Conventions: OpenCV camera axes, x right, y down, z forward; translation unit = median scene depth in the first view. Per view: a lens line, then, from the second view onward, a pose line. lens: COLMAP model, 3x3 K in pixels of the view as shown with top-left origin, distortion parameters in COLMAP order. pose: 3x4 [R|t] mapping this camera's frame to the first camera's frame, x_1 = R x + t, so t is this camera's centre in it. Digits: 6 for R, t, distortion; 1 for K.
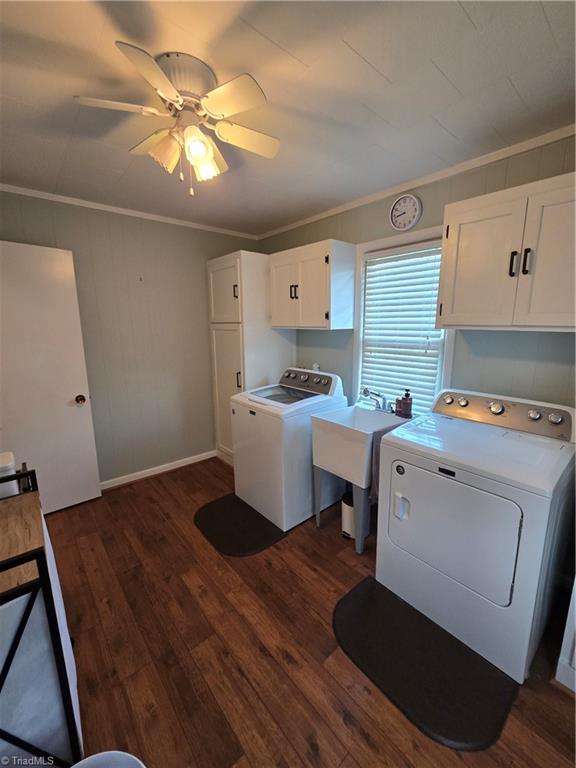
lens RADIAL K [[314.7, 0, 298.5], [0, 314.7, 383.5], [0, 0, 1]] dist [-0.002818, -0.000897]
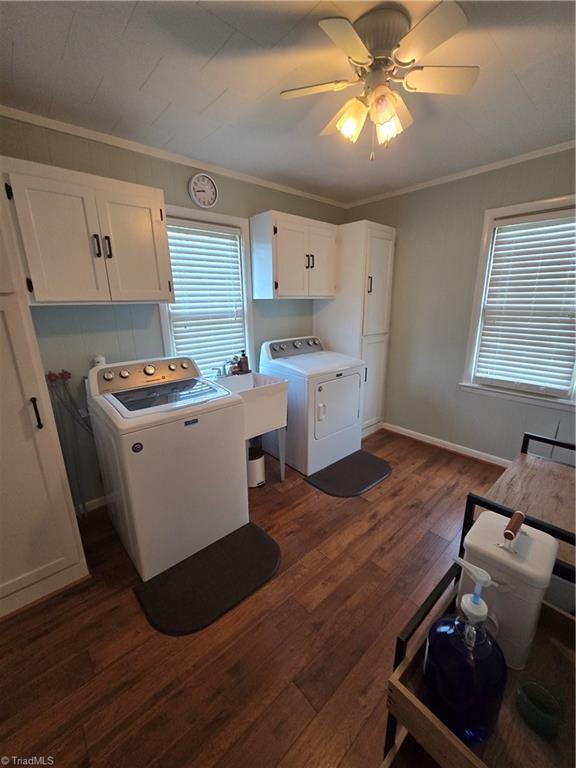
lens RADIAL K [[314.7, 0, 291.8], [0, 314.7, 384.5], [0, 0, 1]] dist [-0.002818, -0.000897]
pose [[-0.012930, -0.262224, 0.964920, -1.053322], [0.200289, 0.944764, 0.259431, -0.163761], [-0.979652, 0.196617, 0.040305, 0.950815]]
